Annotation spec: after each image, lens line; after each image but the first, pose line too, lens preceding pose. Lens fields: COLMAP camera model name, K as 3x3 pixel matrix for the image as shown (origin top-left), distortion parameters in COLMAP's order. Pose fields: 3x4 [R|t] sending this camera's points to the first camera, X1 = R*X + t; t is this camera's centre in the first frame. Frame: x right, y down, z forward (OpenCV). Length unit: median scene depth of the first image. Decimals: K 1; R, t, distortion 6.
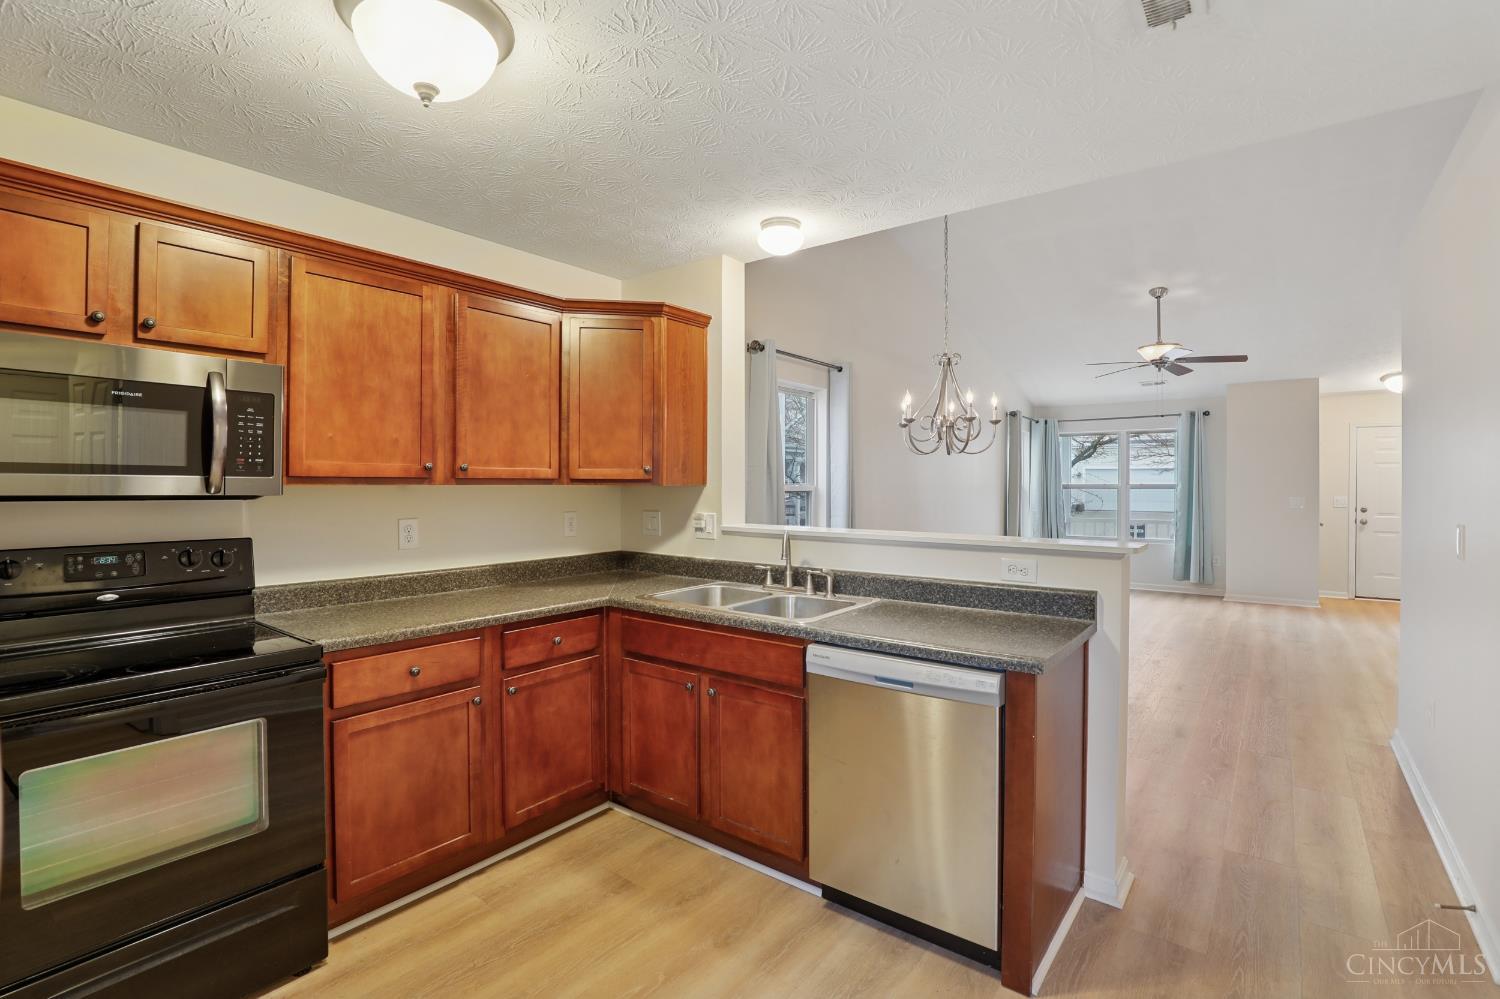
lens RADIAL K [[692.7, 0, 739.9], [0, 692.7, 480.1], [0, 0, 1]] dist [-0.014282, -0.000079]
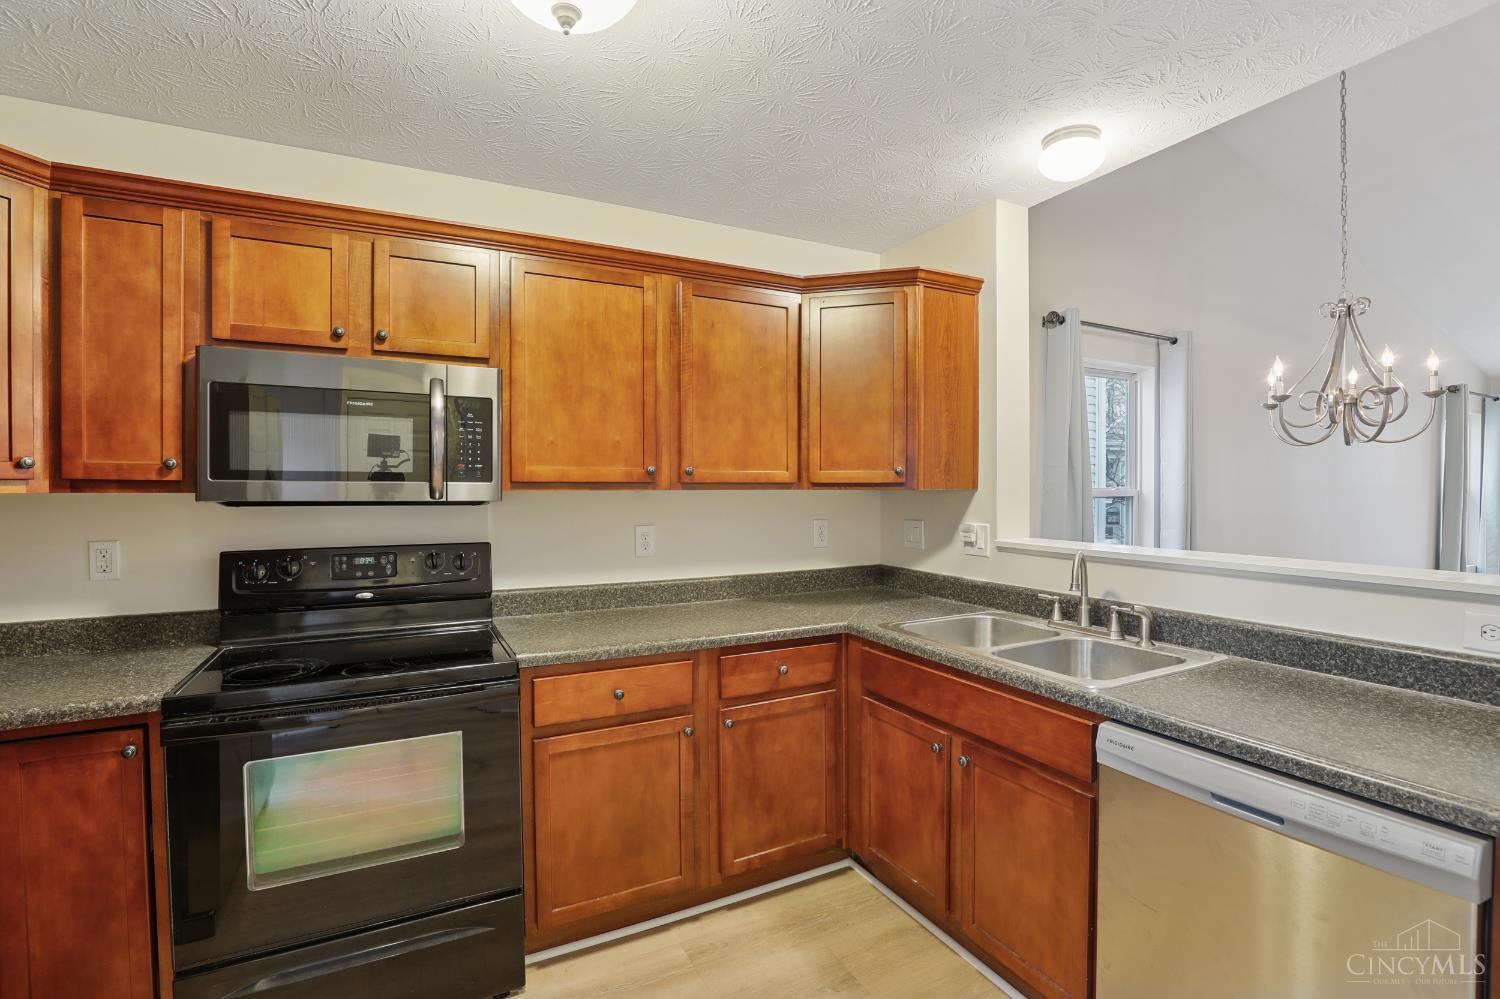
lens RADIAL K [[682.8, 0, 750.9], [0, 682.8, 496.3], [0, 0, 1]] dist [-0.033118, 0.006664]
pose [[0.910244, 0.002003, -0.414067, 0.051457], [0.005327, 0.999849, 0.016549, 0.001028], [0.414037, -0.017269, 0.910096, 0.216862]]
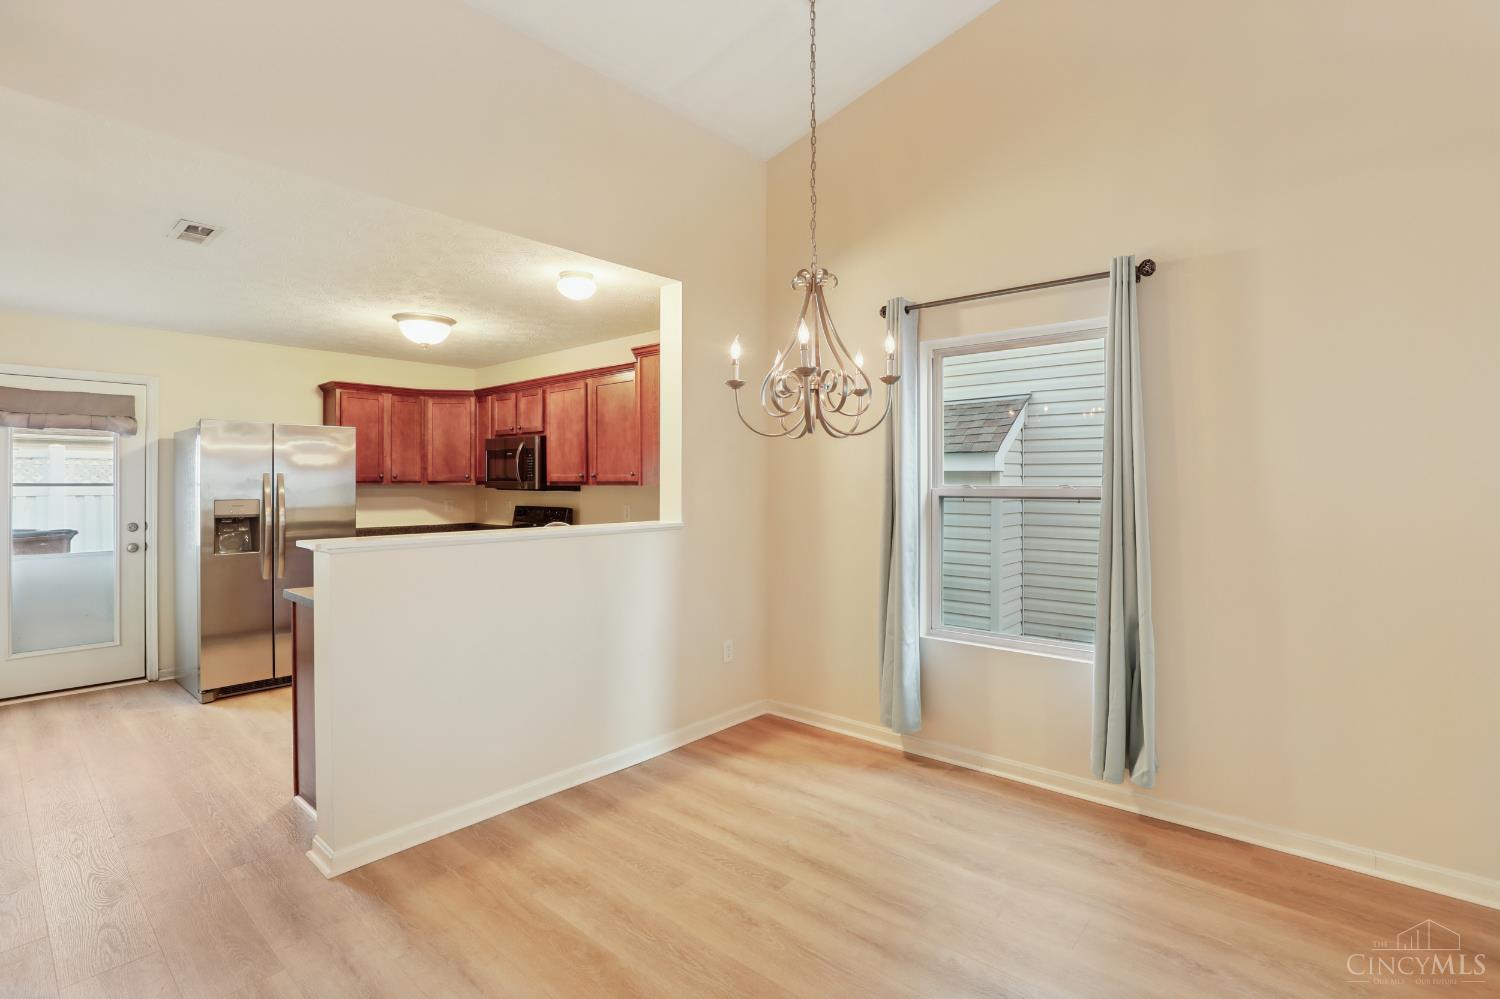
lens RADIAL K [[692.7, 0, 739.9], [0, 692.7, 480.1], [0, 0, 1]] dist [-0.014282, -0.000079]
pose [[-0.064754, -0.013333, -0.997812, 1.439636], [0.001042, 0.999909, -0.013429, 0.018281], [0.997901, -0.001909, -0.064734, 1.552204]]
